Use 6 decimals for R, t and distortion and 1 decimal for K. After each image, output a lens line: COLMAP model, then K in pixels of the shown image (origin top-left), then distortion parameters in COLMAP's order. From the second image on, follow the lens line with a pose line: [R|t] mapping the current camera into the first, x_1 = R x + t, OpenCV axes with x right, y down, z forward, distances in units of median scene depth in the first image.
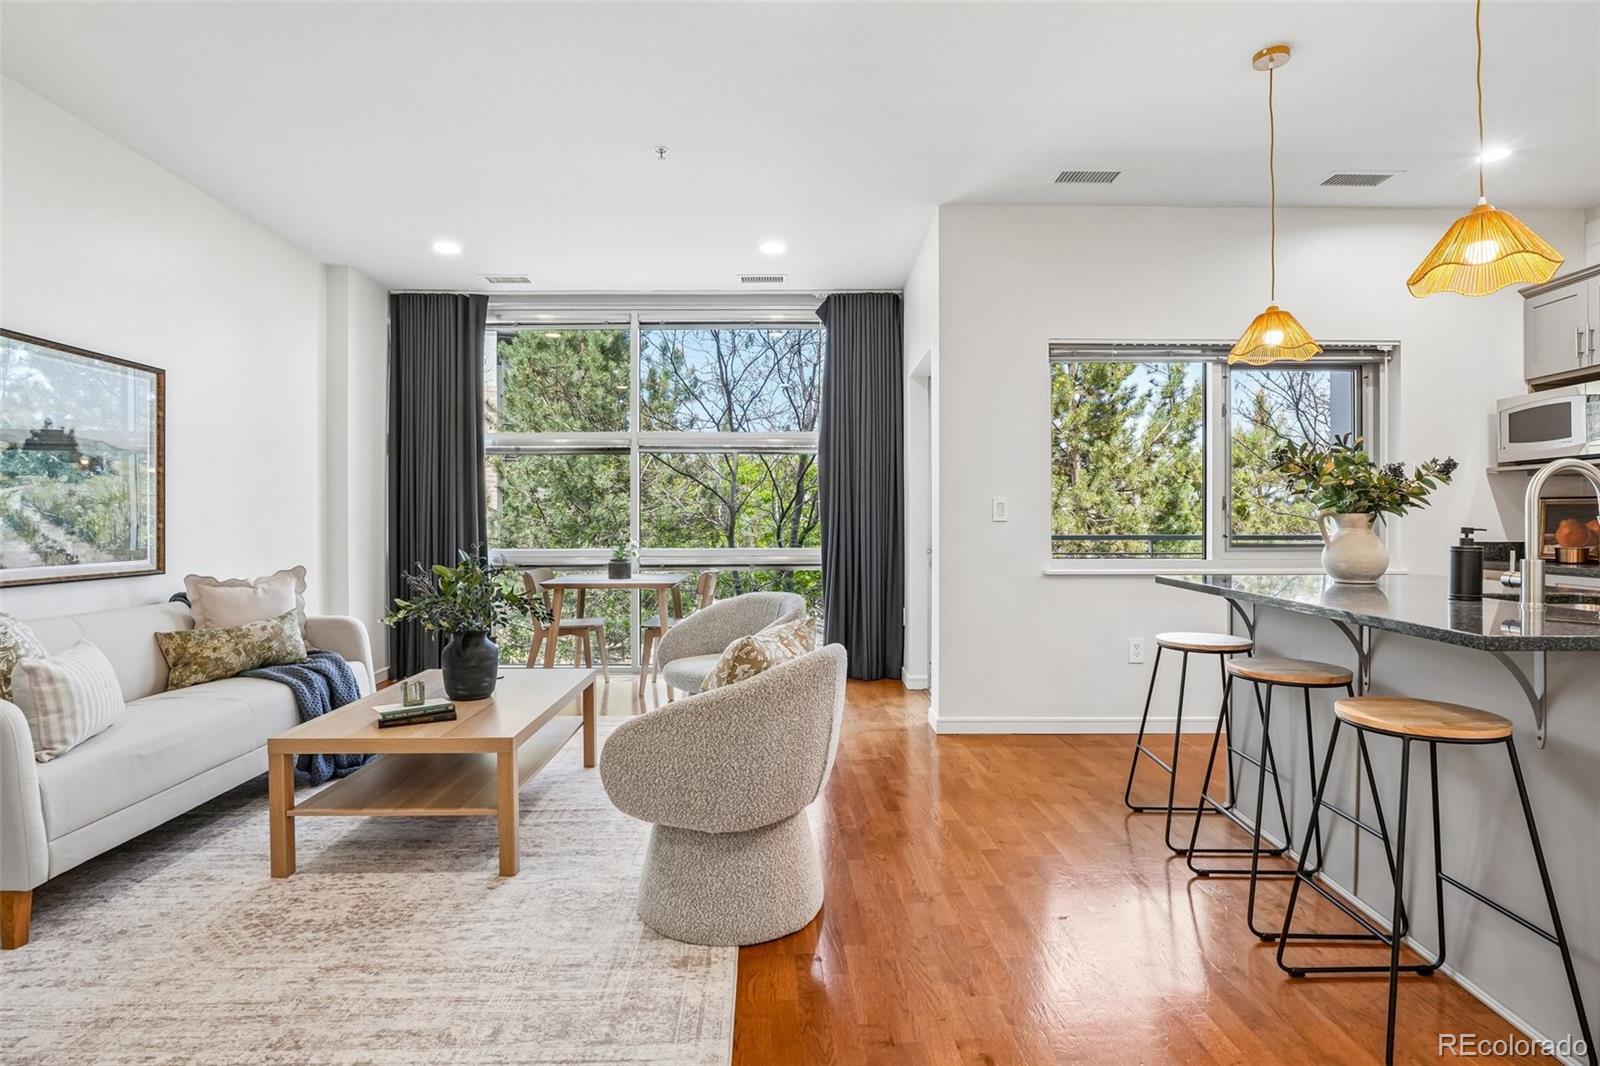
lens RADIAL K [[797.5, 0, 797.7], [0, 797.5, 529.6], [0, 0, 1]] dist [-0.031417, 0.007381]
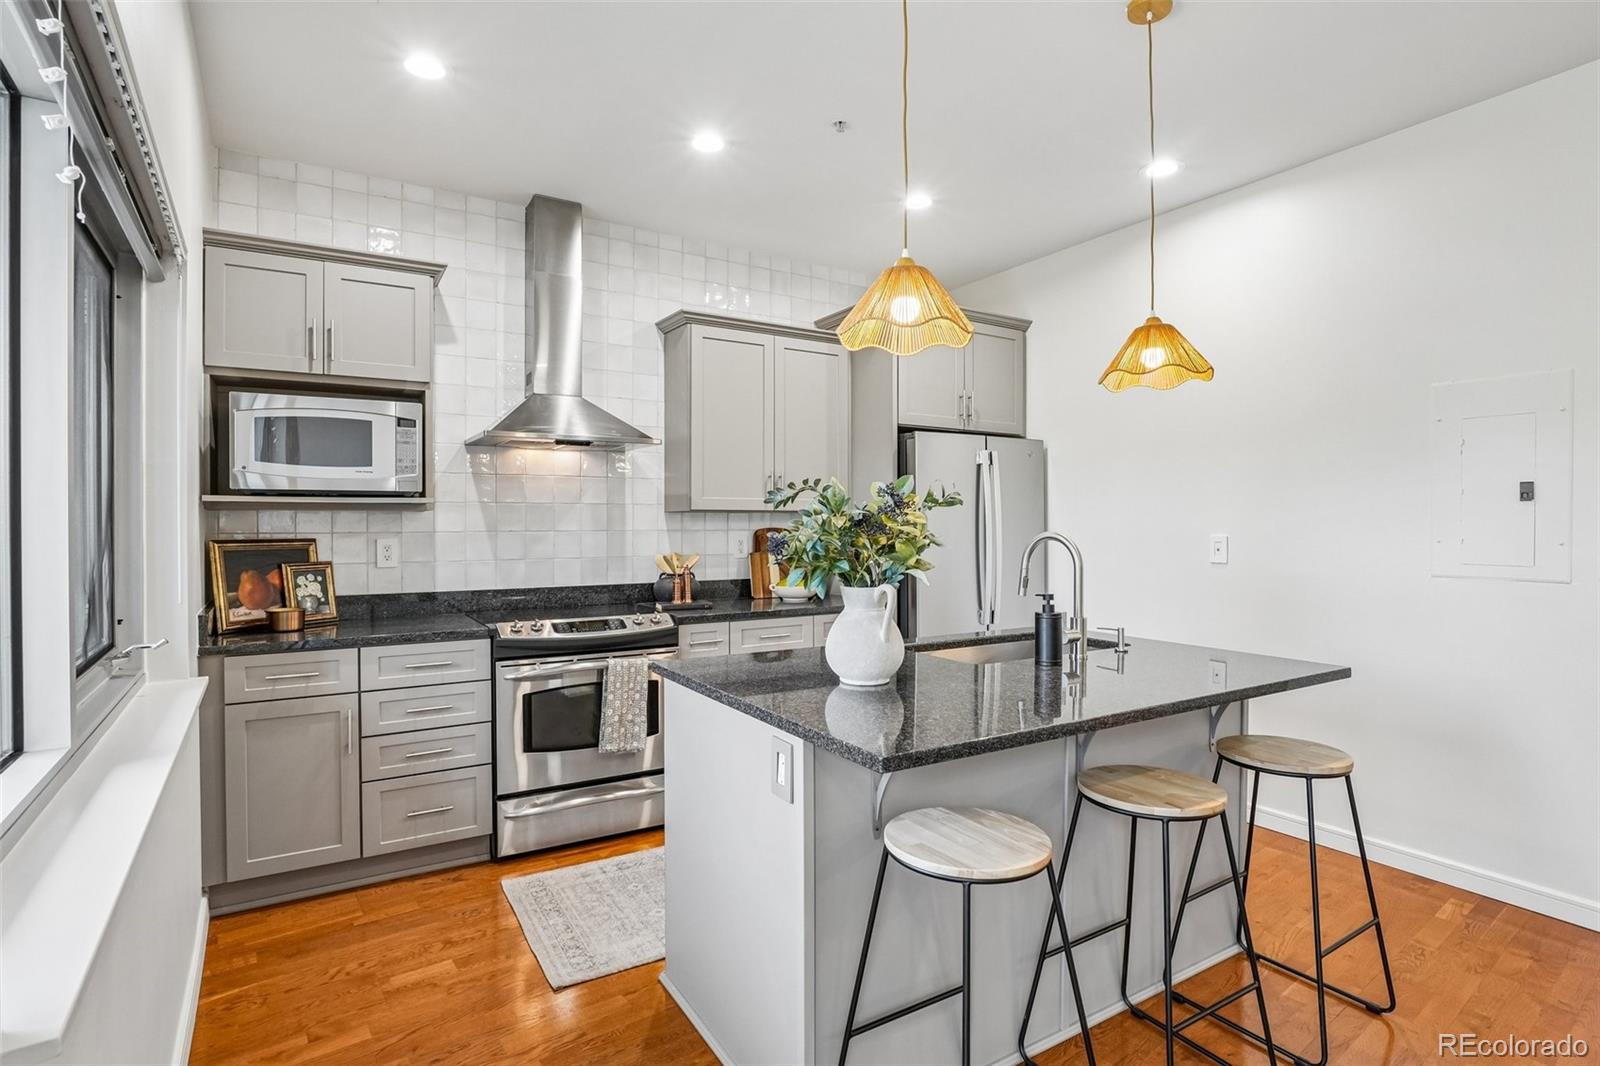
lens RADIAL K [[797.5, 0, 801.3], [0, 797.5, 526.3], [0, 0, 1]] dist [-0.031417, 0.007381]
pose [[-0.565040, 0.000599, 0.825064, 0.112768], [0.010512, 0.999924, 0.006473, -0.065671], [-0.824997, 0.012331, -0.565003, 1.198150]]
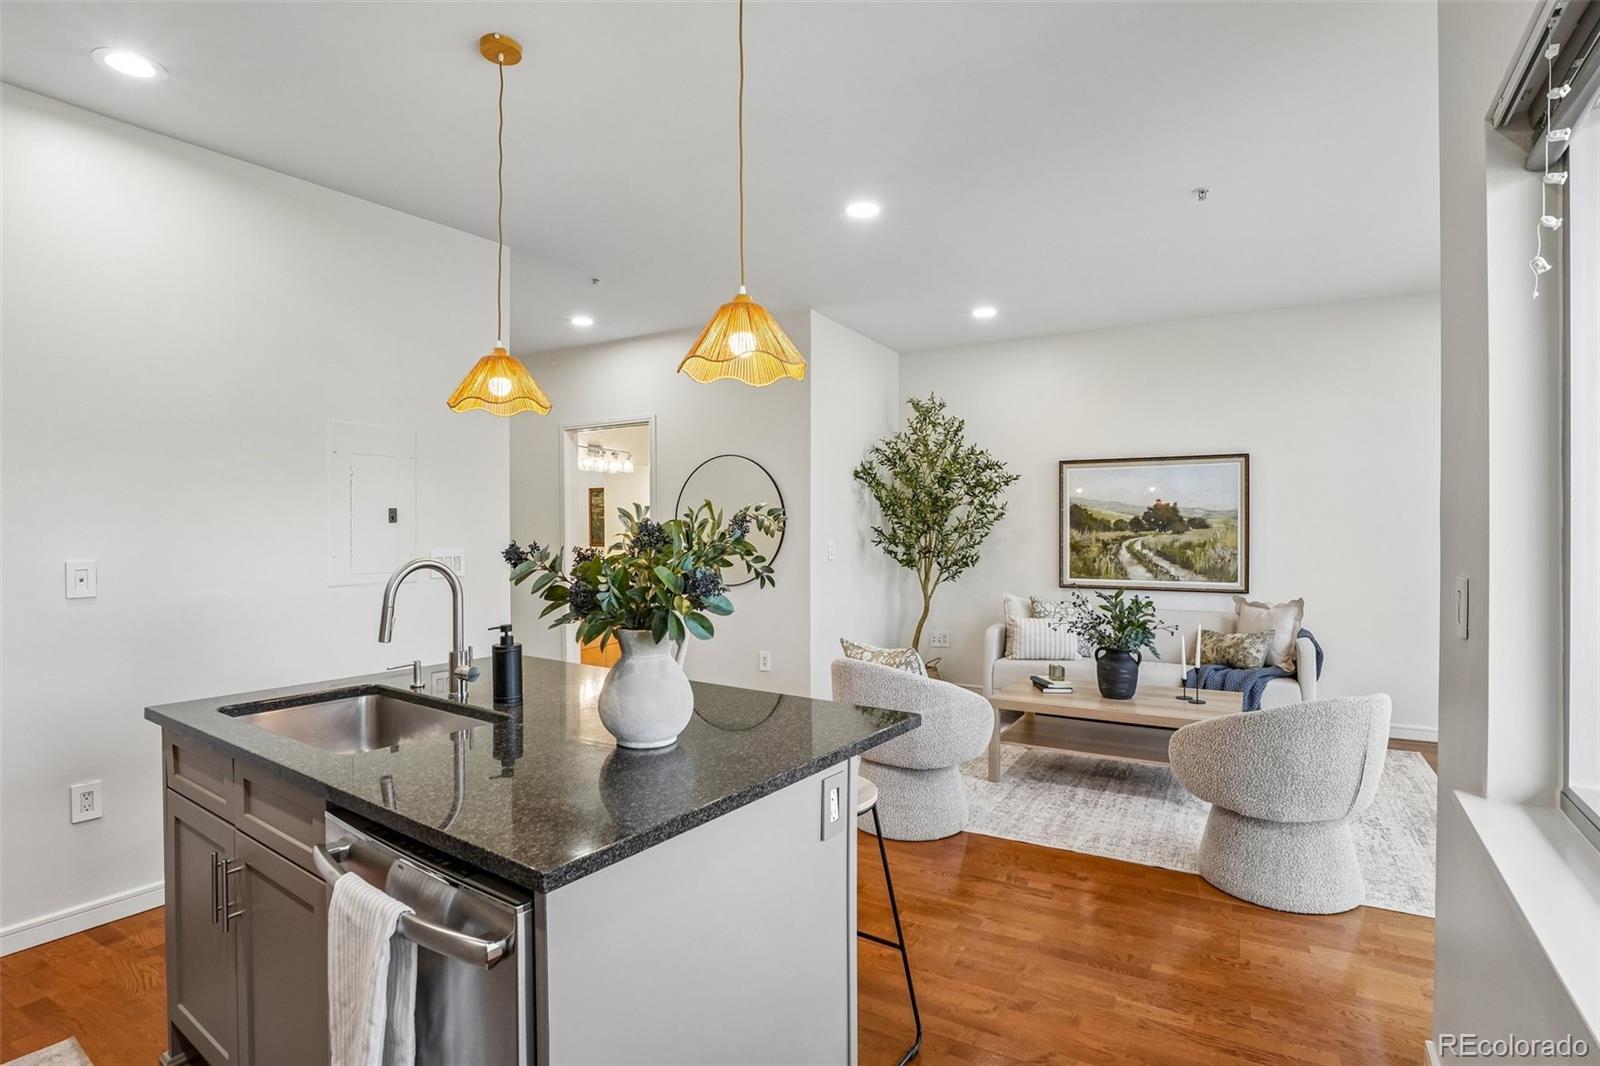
lens RADIAL K [[797.5, 0, 798.4], [0, 797.5, 529.1], [0, 0, 1]] dist [-0.031417, 0.007381]
pose [[-0.529978, 0.008145, -0.847972, 0.957503], [-0.004175, 0.999917, 0.012214, -0.084843], [0.848001, 0.010013, -0.529900, 1.165389]]
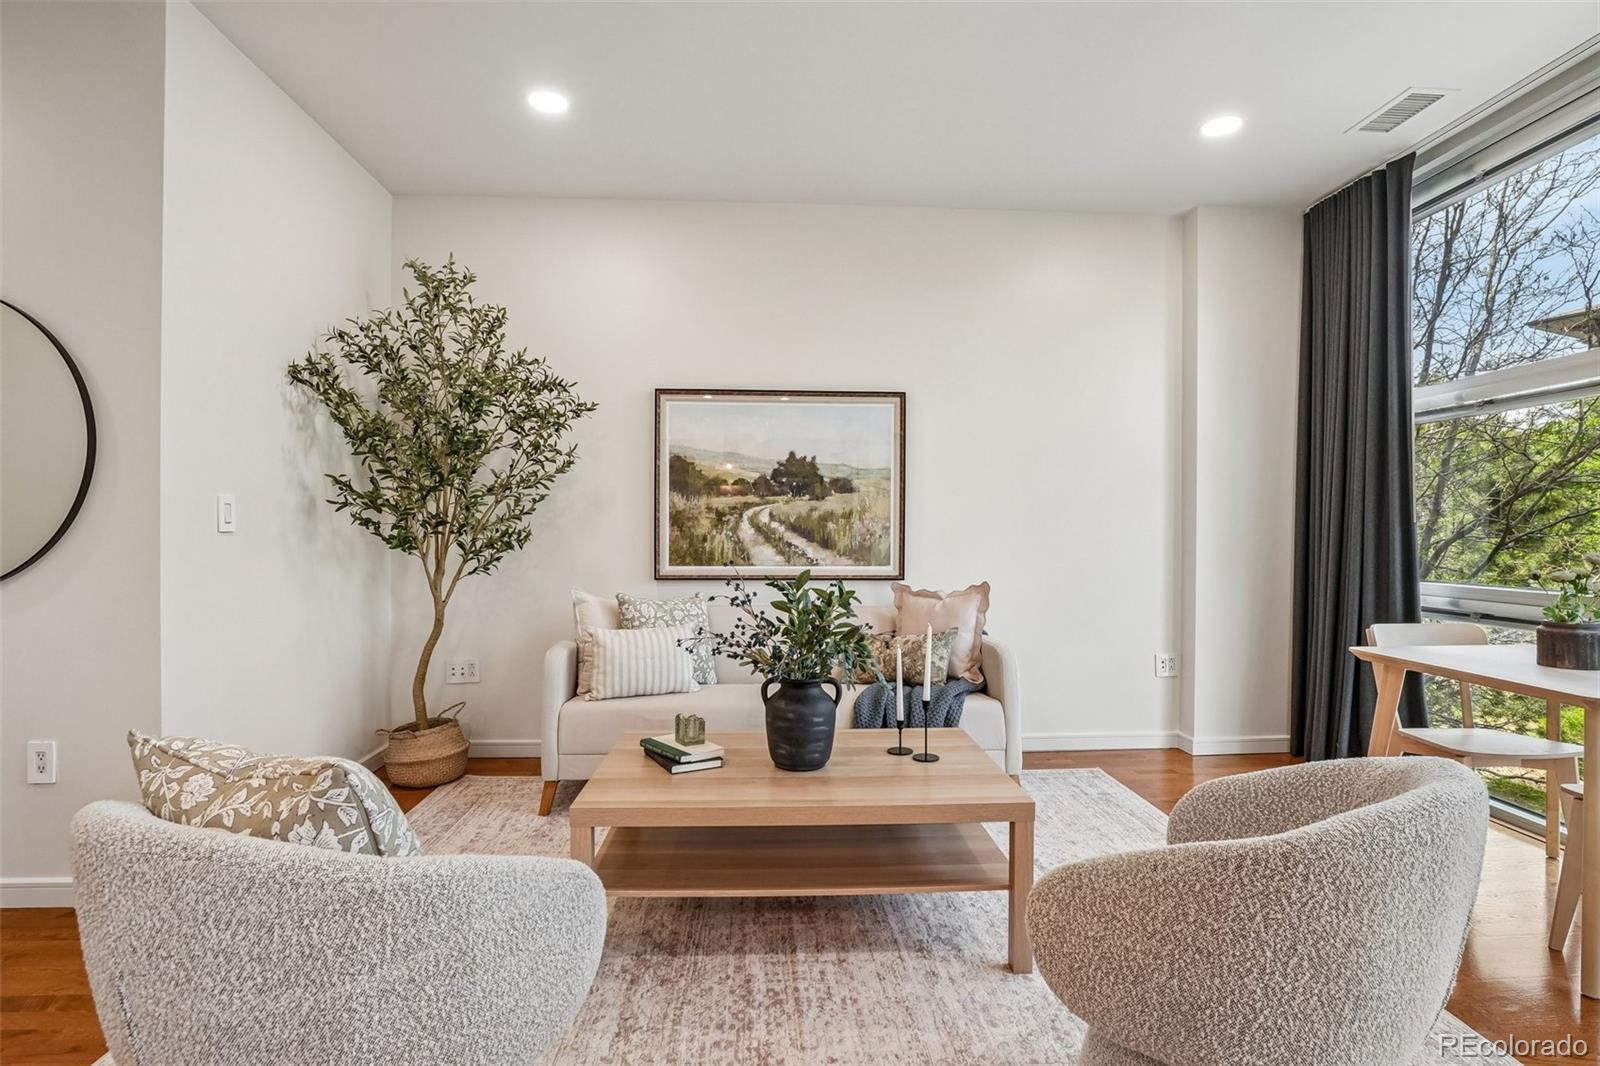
lens RADIAL K [[797.5, 0, 798.6], [0, 797.5, 539.9], [0, 0, 1]] dist [-0.031417, 0.007381]
pose [[0.013264, 0.013927, -0.999815, 0.321903], [-0.014107, 0.999806, 0.013740, -0.013323], [0.999813, 0.013922, 0.013458, 0.915620]]
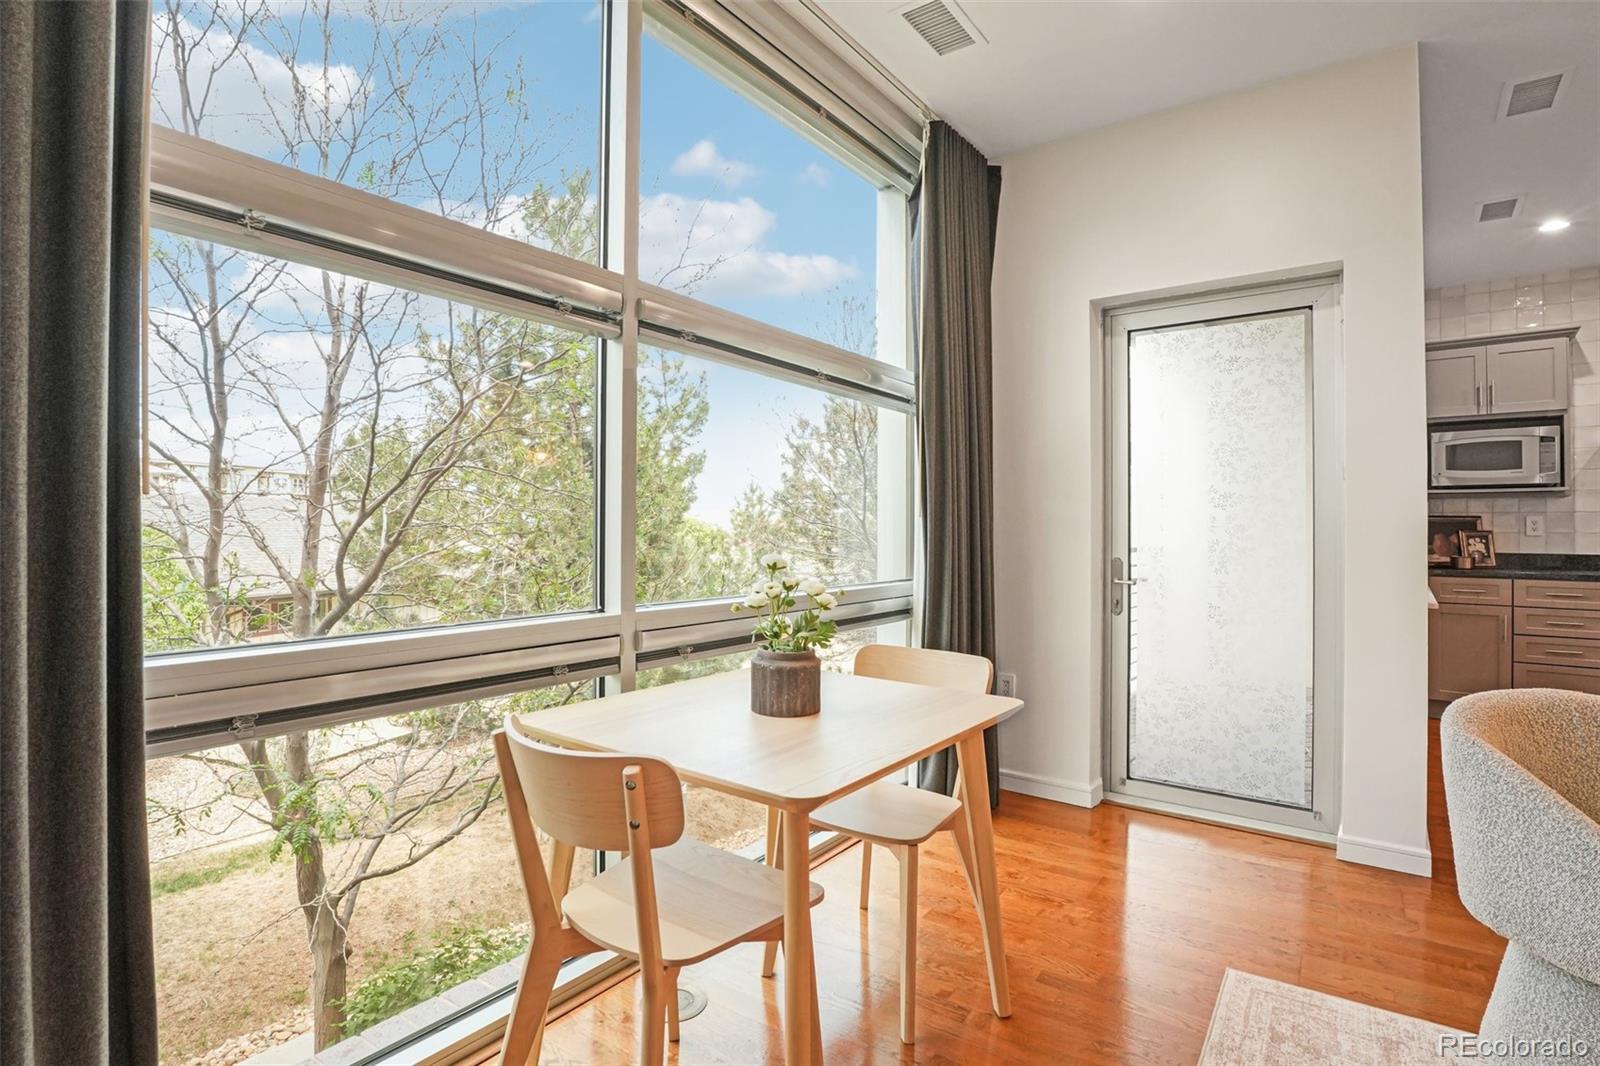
lens RADIAL K [[797.5, 0, 803.3], [0, 797.5, 523.3], [0, 0, 1]] dist [-0.031417, 0.007381]
pose [[0.601580, 0.013054, 0.798706, -0.772775], [0.001829, 0.999841, -0.017719, -0.011898], [-0.798810, 0.012120, 0.601461, 1.282596]]
